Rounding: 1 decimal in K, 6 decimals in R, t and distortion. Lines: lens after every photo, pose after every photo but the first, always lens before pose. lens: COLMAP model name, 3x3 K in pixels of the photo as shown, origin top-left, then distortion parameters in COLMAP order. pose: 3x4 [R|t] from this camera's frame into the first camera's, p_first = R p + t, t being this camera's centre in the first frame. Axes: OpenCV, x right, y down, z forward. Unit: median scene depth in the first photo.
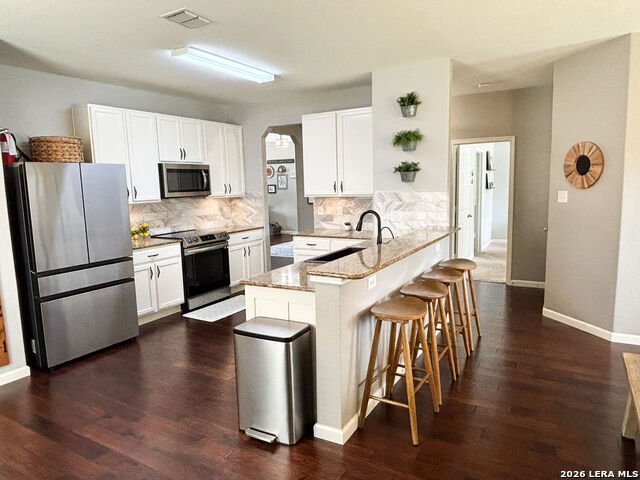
lens RADIAL K [[428.9, 0, 320.0], [0, 428.9, 240.0], [0, 0, 1]] dist [0.045971, -0.089897]
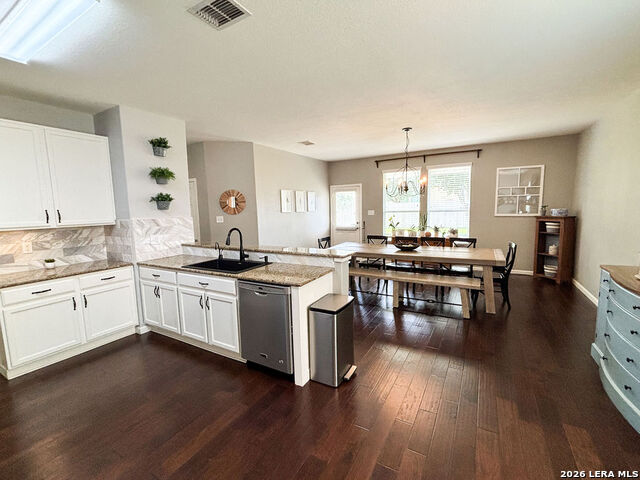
lens RADIAL K [[287.3, 0, 320.0], [0, 287.3, 240.0], [0, 0, 1]] dist [-0.003162, -0.000332]
pose [[-0.004106, -0.087970, 0.996115, -0.521958], [0.156820, 0.983741, 0.087523, -0.045917], [-0.987619, 0.156570, 0.009756, 0.490827]]
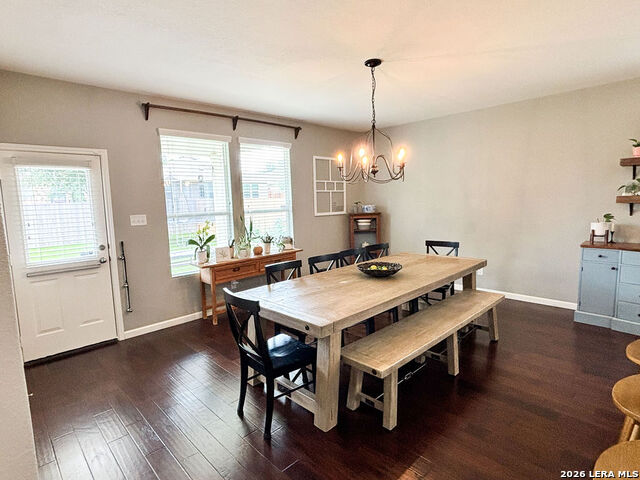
lens RADIAL K [[344.0, 0, 320.0], [0, 344.0, 240.0], [0, 0, 1]] dist [-0.002753, -0.000881]
pose [[-0.963319, 0.022967, 0.267374, 0.302110], [0.089200, 0.967085, 0.238307, -0.114099], [-0.253100, 0.253415, -0.933660, 0.829768]]
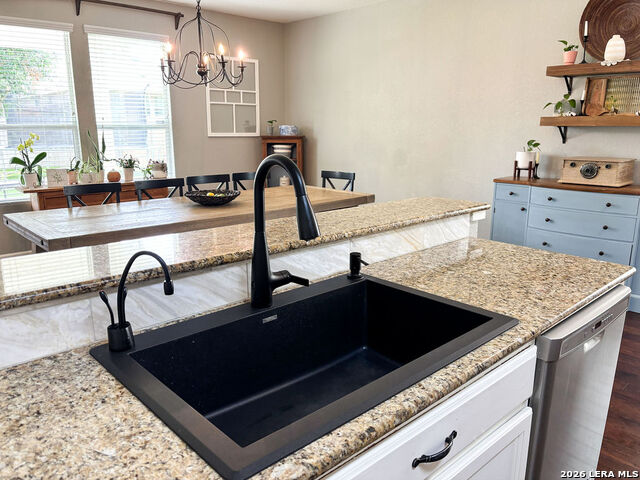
lens RADIAL K [[497.5, 0, 320.0], [0, 497.5, 240.0], [0, 0, 1]] dist [-0.002479, -0.007553]
pose [[-0.954882, -0.042552, 0.293920, -0.003212], [0.062293, 0.938970, 0.338312, -0.083720], [-0.290378, 0.341358, -0.893955, 0.866907]]
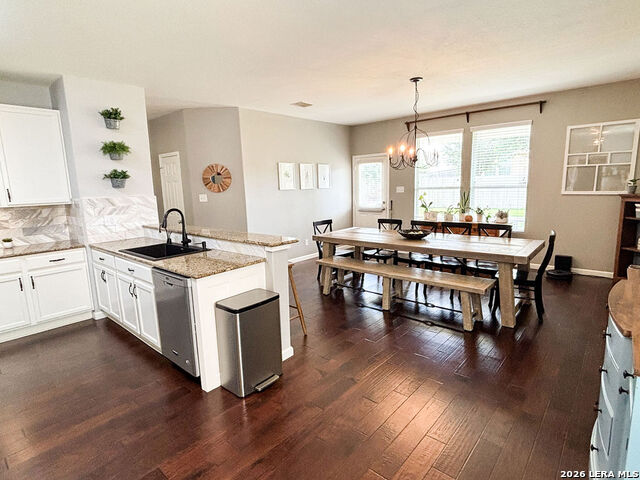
lens RADIAL K [[344.0, 0, 320.0], [0, 344.0, 240.0], [0, 0, 1]] dist [-0.002753, -0.000881]
pose [[0.198610, -0.138192, 0.970287, -0.491156], [0.155369, 0.981930, 0.108047, -0.016174], [-0.967685, 0.129293, 0.216492, 0.278326]]
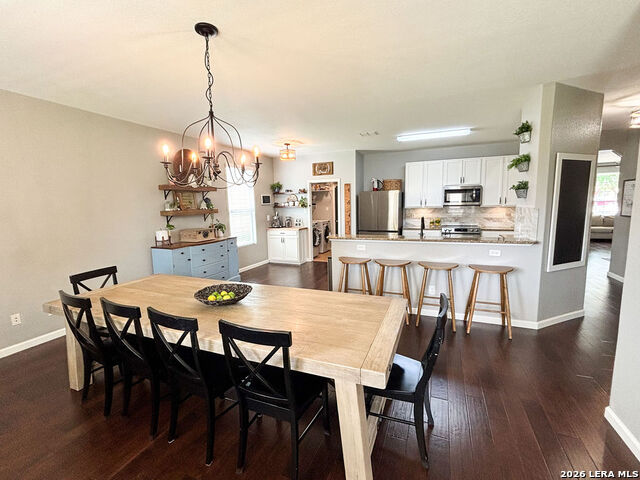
lens RADIAL K [[287.3, 0, 320.0], [0, 287.3, 240.0], [0, 0, 1]] dist [-0.003162, -0.000332]
pose [[0.128326, 0.148087, -0.980614, 0.780455], [-0.112717, 0.984559, 0.133932, -0.056066], [0.985306, 0.093345, 0.143036, 0.307361]]
